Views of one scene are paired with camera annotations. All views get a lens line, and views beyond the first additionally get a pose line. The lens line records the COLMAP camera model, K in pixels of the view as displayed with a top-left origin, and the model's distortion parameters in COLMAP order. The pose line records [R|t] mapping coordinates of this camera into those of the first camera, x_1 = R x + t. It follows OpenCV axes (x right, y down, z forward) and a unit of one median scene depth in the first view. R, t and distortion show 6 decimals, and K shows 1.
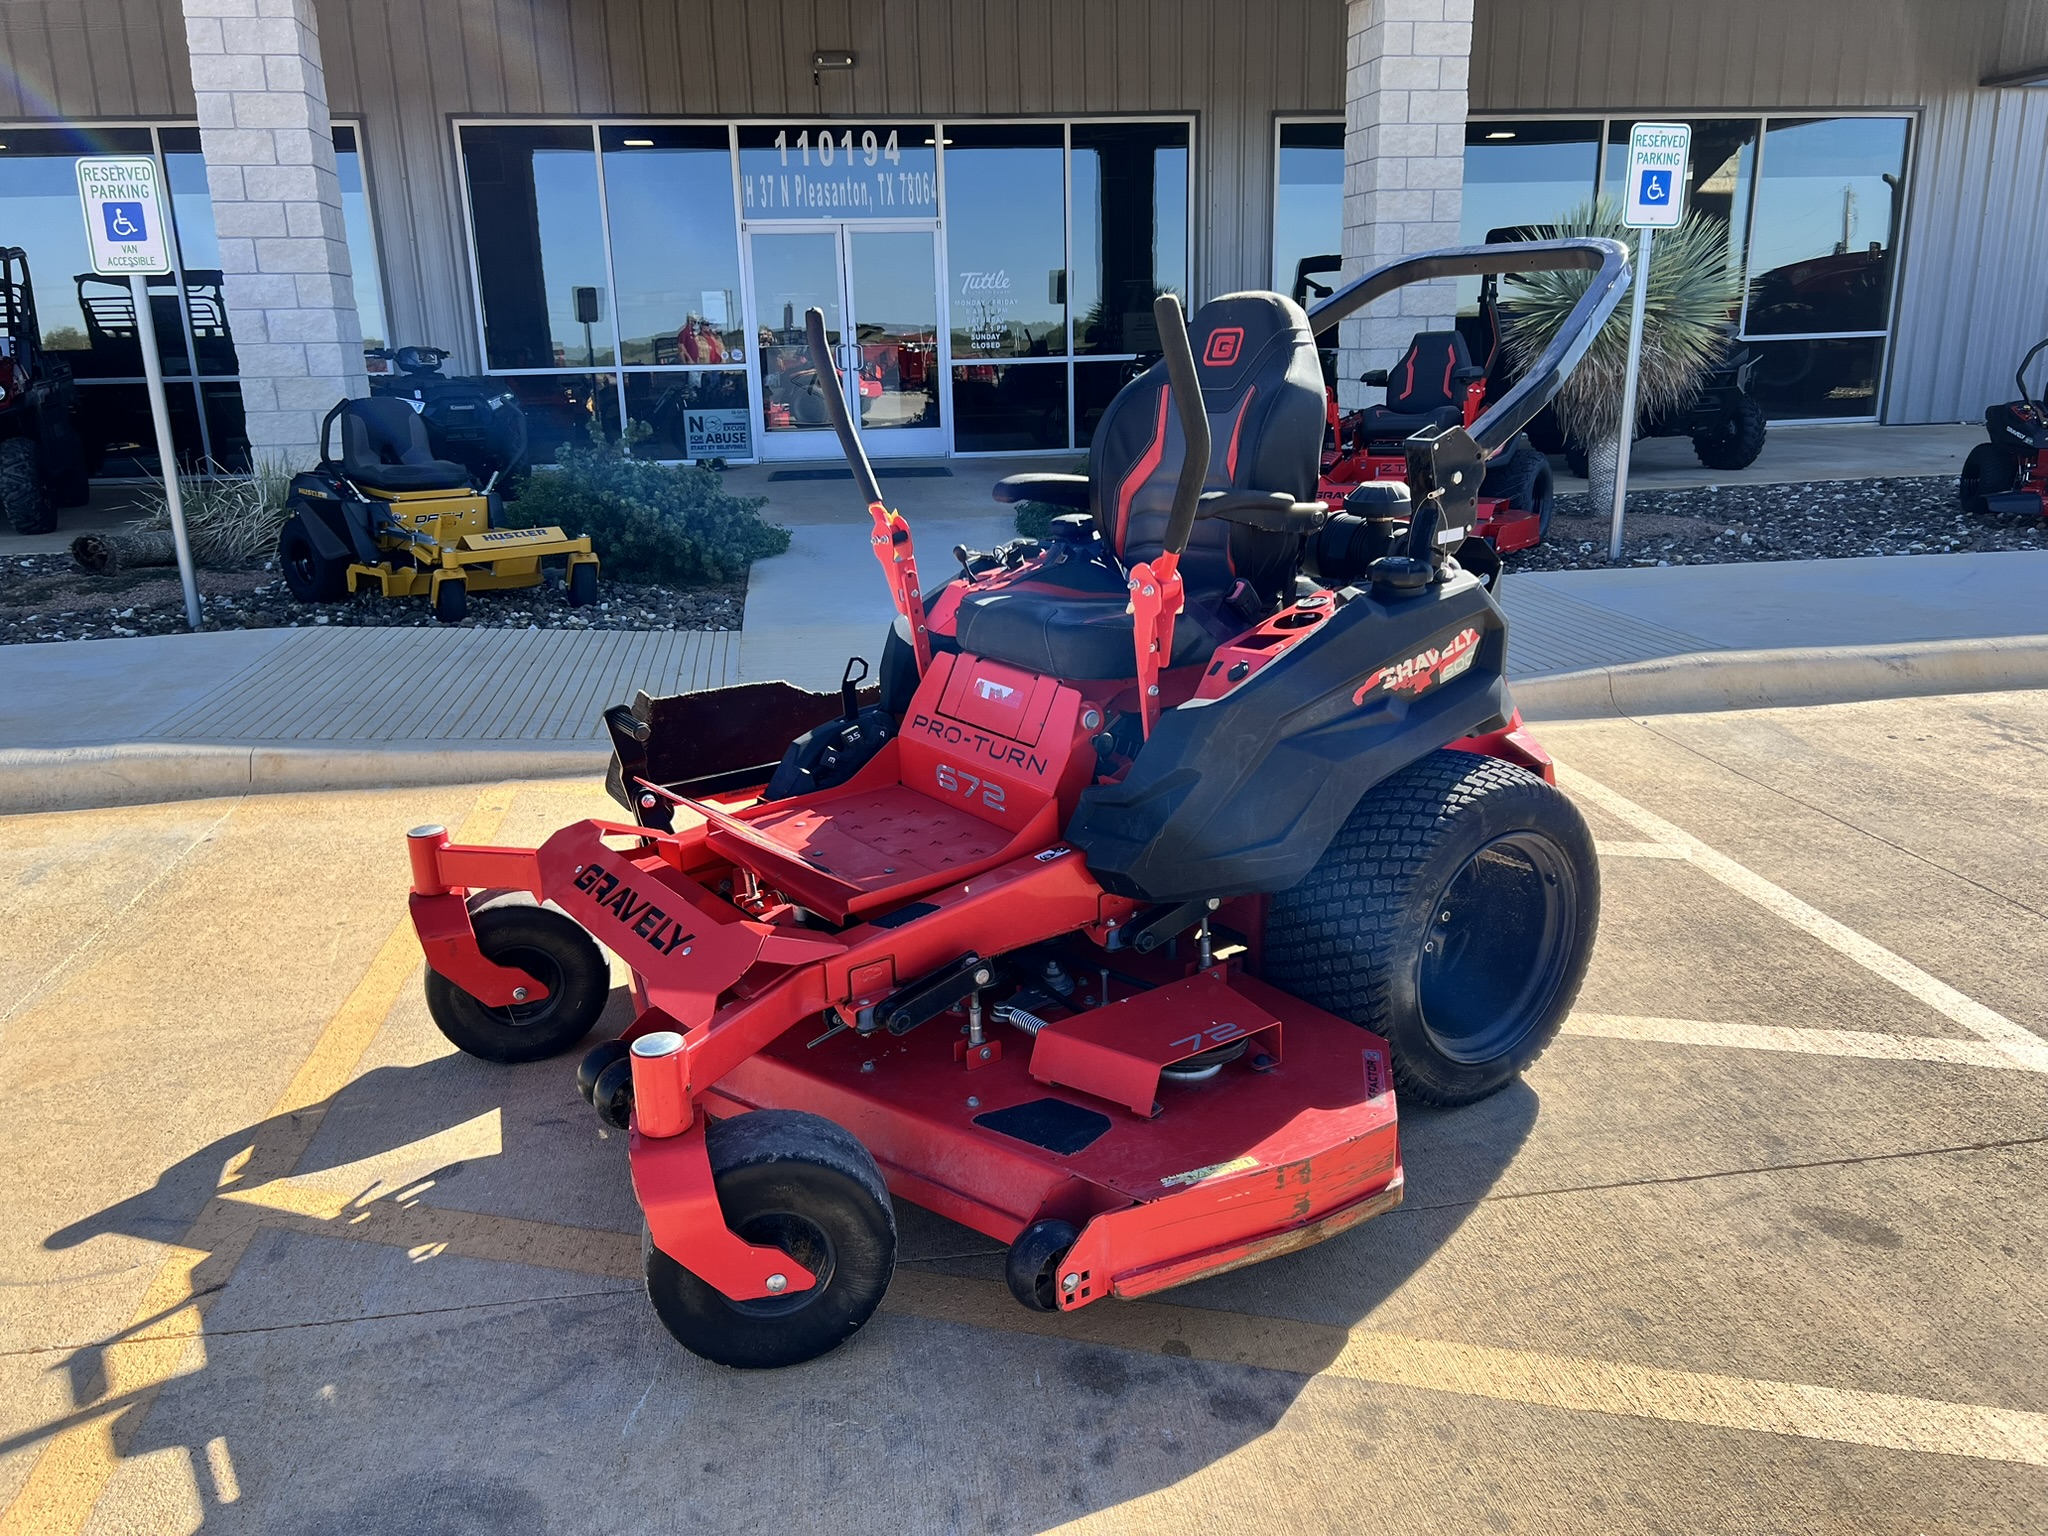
lens RADIAL K [[1586.4, 0, 1024.0], [0, 1586.4, 768.0], [0, 0, 1]] dist [0.041157, -0.048121]
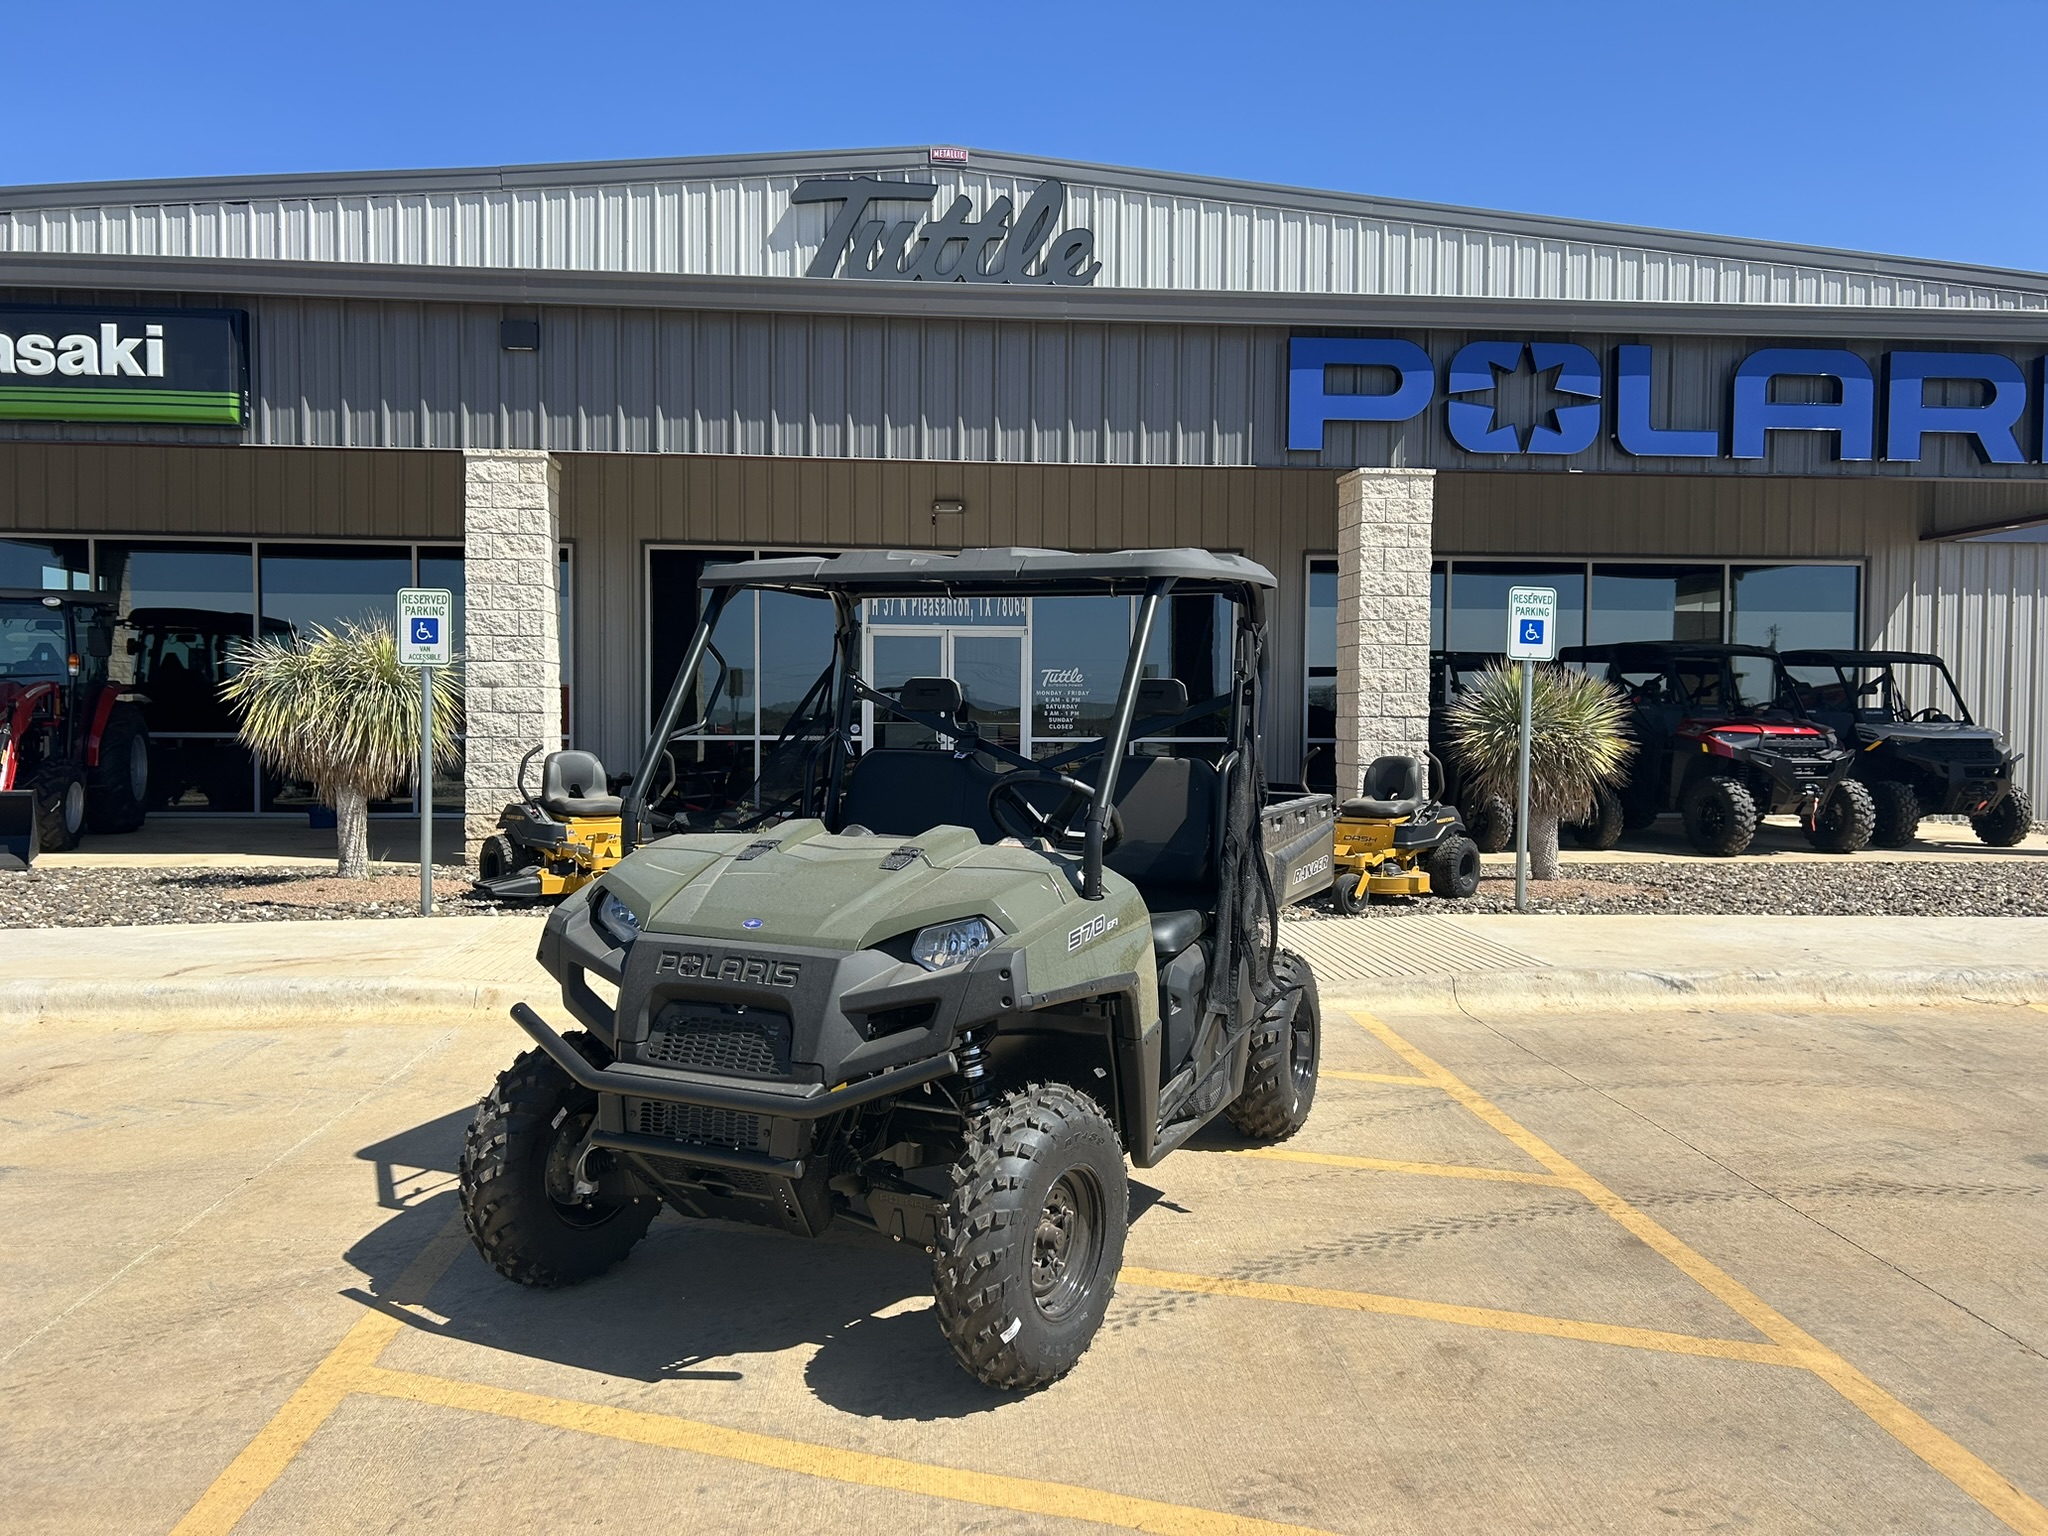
lens RADIAL K [[1569.6, 0, 1039.5], [0, 1569.6, 755.4], [0, 0, 1]] dist [0.038771, -0.038838]
pose [[0.997293, 0.030946, -0.066707, 0.041237], [-0.045936, 0.970541, -0.236515, 0.036358], [0.057423, 0.238939, 0.969335, -0.148603]]
